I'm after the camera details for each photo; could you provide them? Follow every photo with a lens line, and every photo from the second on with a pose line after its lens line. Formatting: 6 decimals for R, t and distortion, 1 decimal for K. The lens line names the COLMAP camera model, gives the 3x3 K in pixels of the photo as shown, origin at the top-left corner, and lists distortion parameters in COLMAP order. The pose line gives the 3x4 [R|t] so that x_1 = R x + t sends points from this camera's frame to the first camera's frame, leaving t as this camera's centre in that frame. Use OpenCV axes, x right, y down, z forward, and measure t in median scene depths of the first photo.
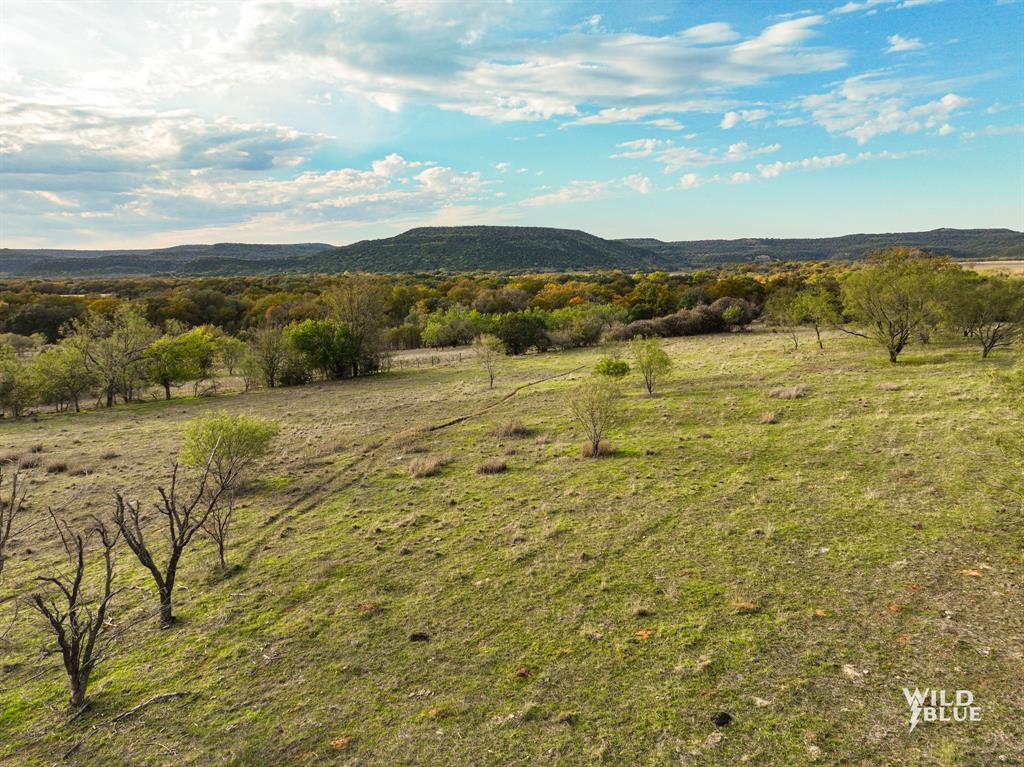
lens RADIAL K [[715.6, 0, 520.1], [0, 715.6, 384.3], [0, 0, 1]] dist [-0.012620, 0.023101]
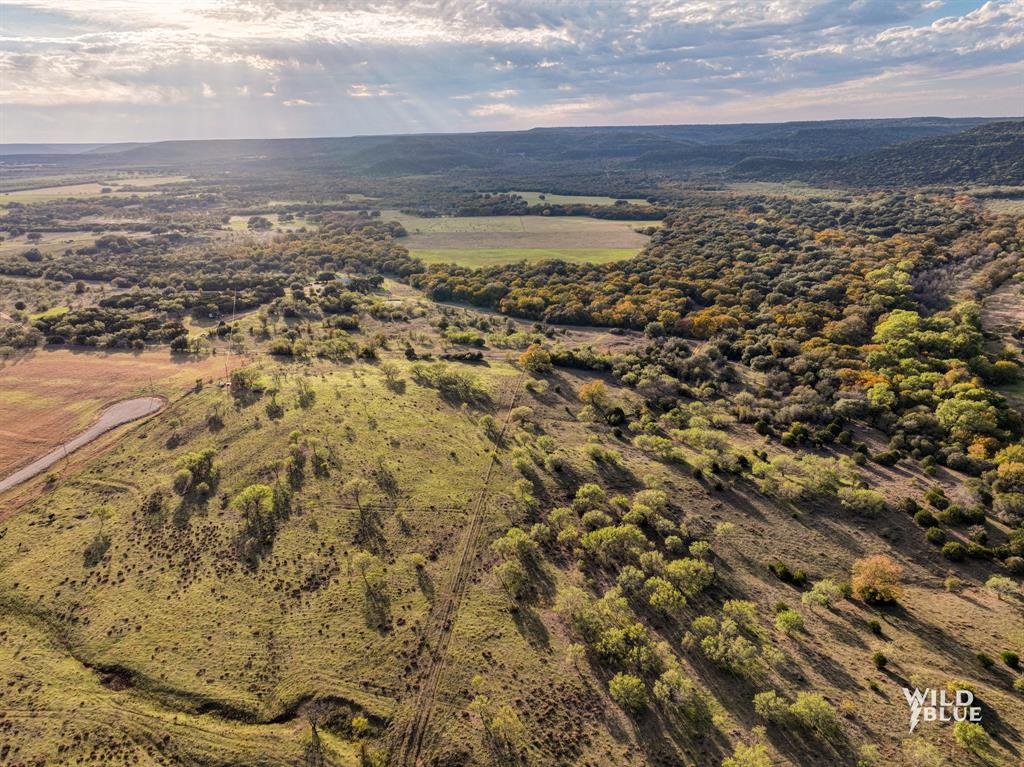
lens RADIAL K [[715.6, 0, 511.7], [0, 715.6, 381.9], [0, 0, 1]] dist [-0.012620, 0.023101]
pose [[0.663592, 0.244400, -0.707046, 0.251480], [-0.108776, 0.966607, 0.232031, -0.068285], [0.740144, -0.077064, 0.668018, -0.103369]]
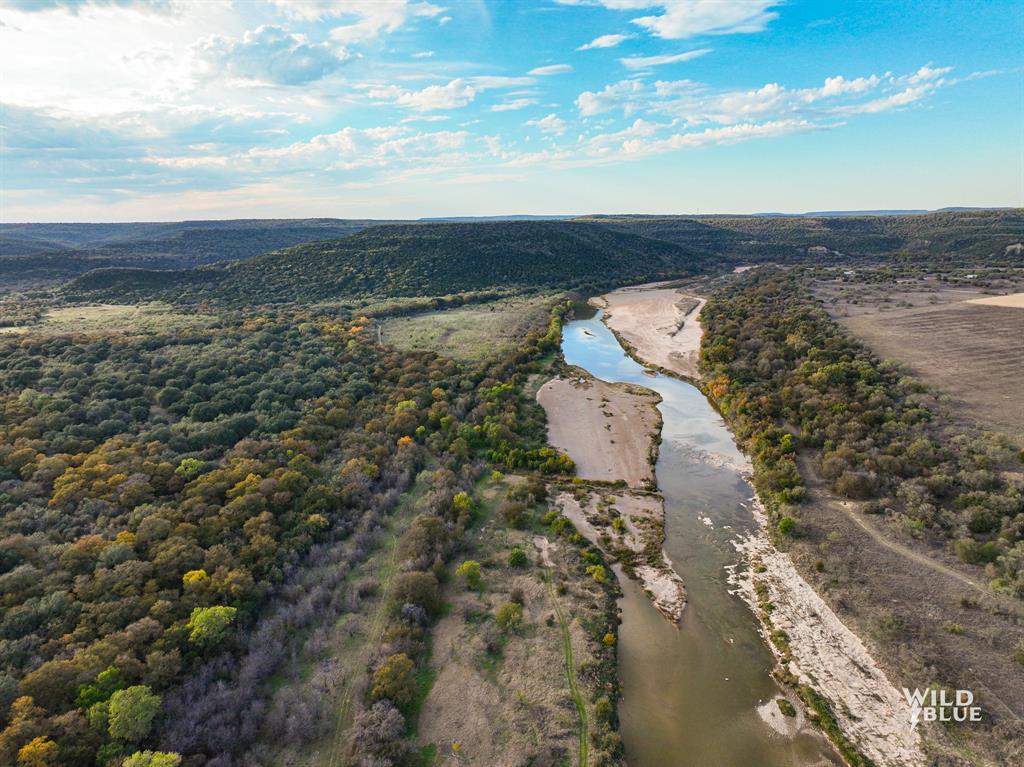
lens RADIAL K [[715.6, 0, 522.7], [0, 715.6, 384.2], [0, 0, 1]] dist [-0.012620, 0.023101]
pose [[0.995424, 0.020325, -0.093375, 0.154721], [-0.014420, 0.997879, 0.063482, -0.132479], [0.094467, -0.061845, 0.993605, 0.270953]]
